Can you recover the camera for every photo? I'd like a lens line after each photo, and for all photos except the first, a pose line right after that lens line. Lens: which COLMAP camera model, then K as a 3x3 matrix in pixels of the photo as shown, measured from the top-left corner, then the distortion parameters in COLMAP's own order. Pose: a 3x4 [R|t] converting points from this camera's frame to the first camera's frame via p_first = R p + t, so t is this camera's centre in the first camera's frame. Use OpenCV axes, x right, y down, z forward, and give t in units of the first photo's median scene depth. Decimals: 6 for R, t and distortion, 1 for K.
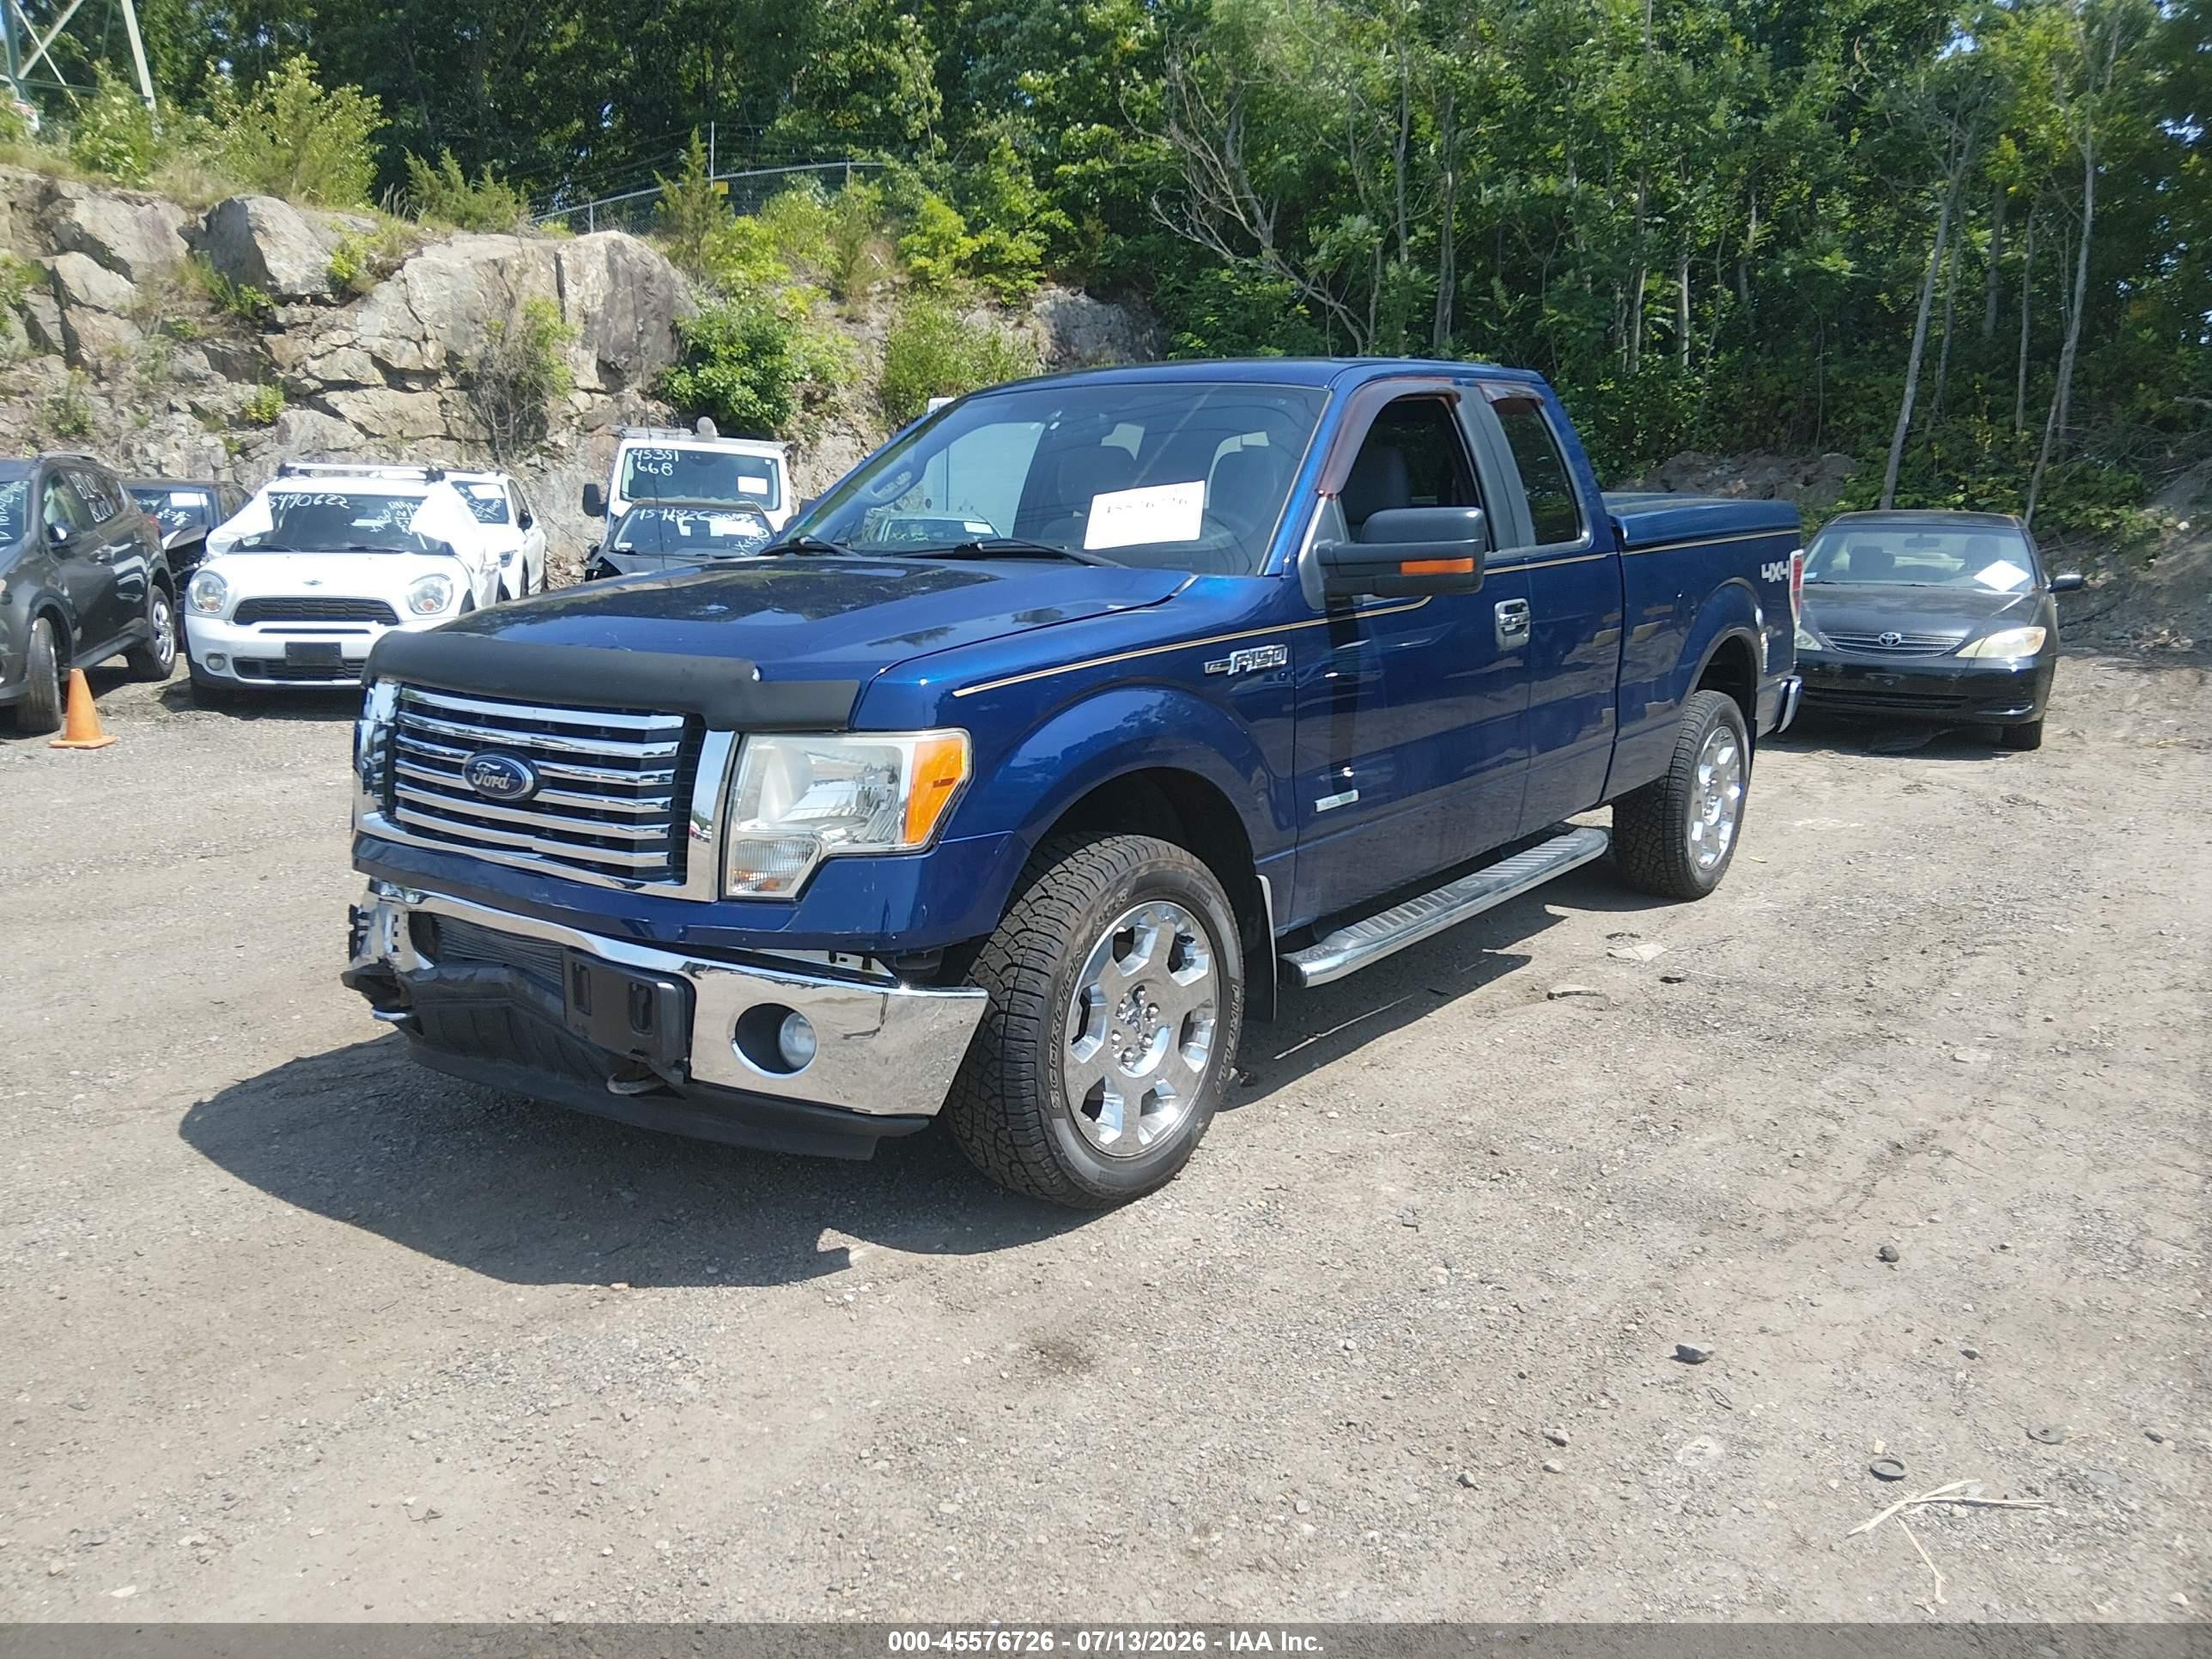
lens RADIAL K [[1662.8, 0, 1095.8], [0, 1662.8, 824.4], [0, 0, 1]] dist [0.097775, -0.162989]
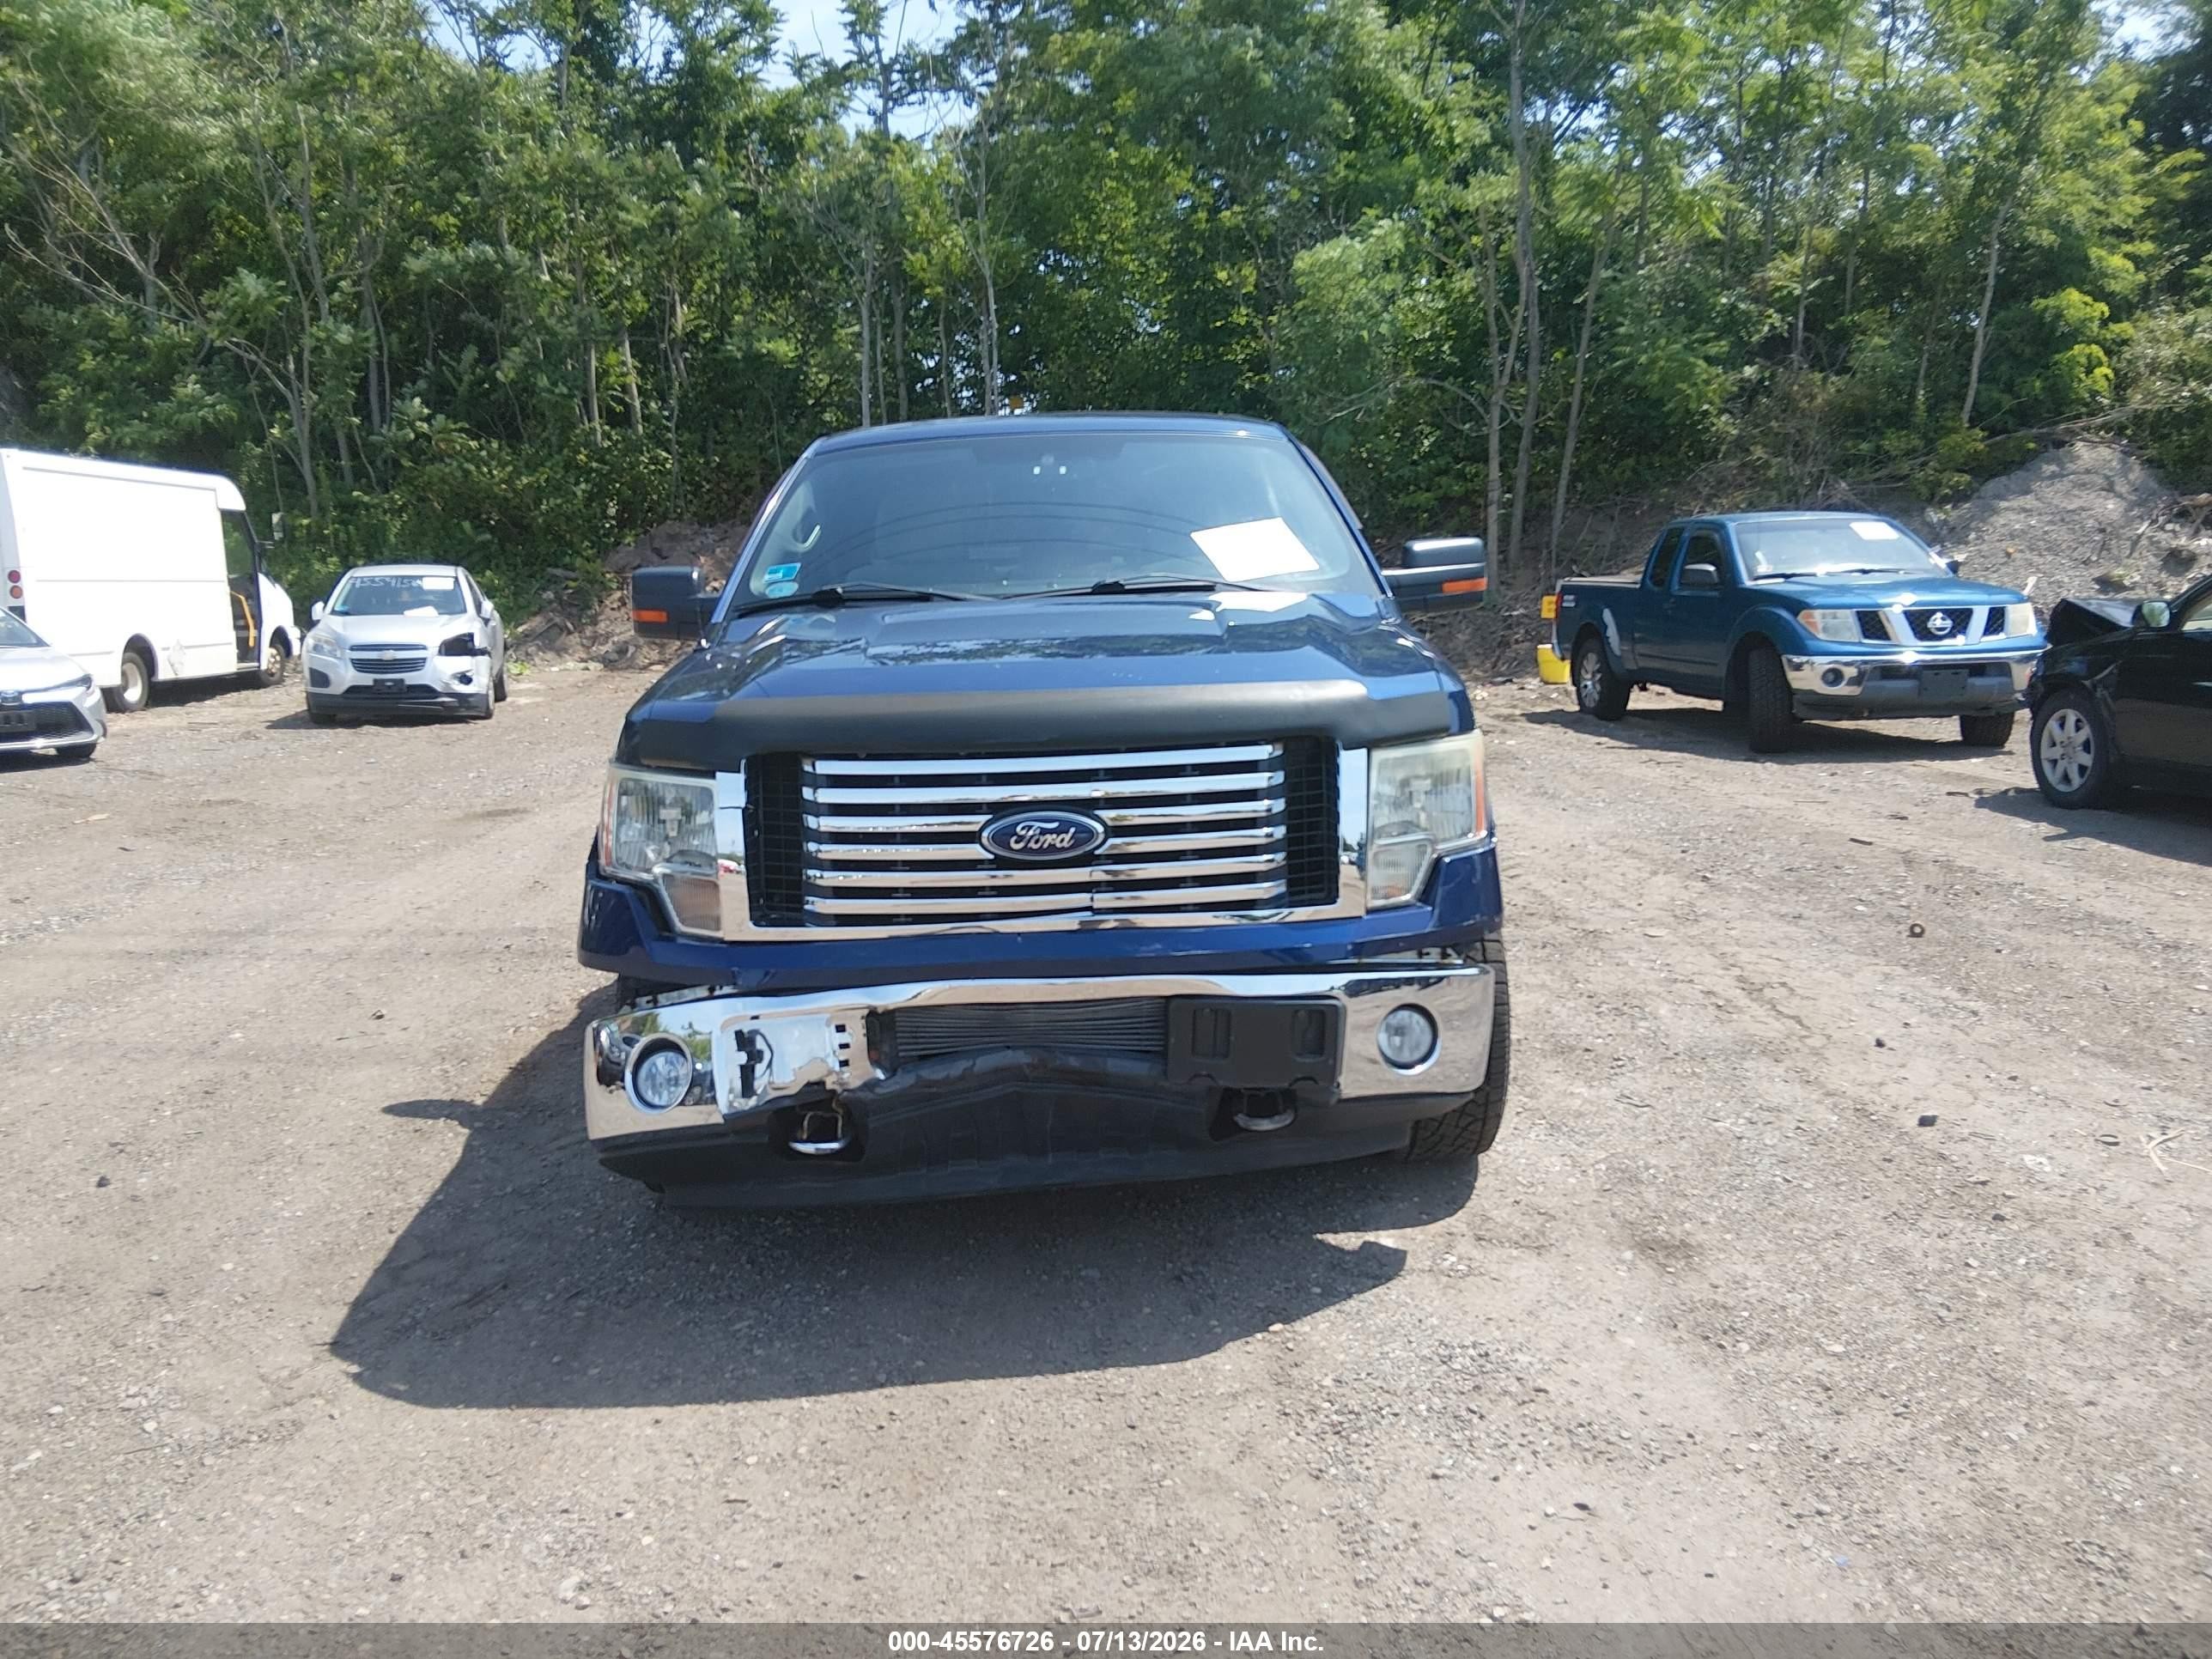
lens RADIAL K [[1662.8, 0, 1095.8], [0, 1662.8, 824.4], [0, 0, 1]] dist [0.097775, -0.162989]
pose [[0.777800, -0.118368, 0.617265, -0.902929], [0.143586, 0.989598, 0.008839, -0.038846], [-0.611891, 0.081756, 0.786705, 0.261491]]
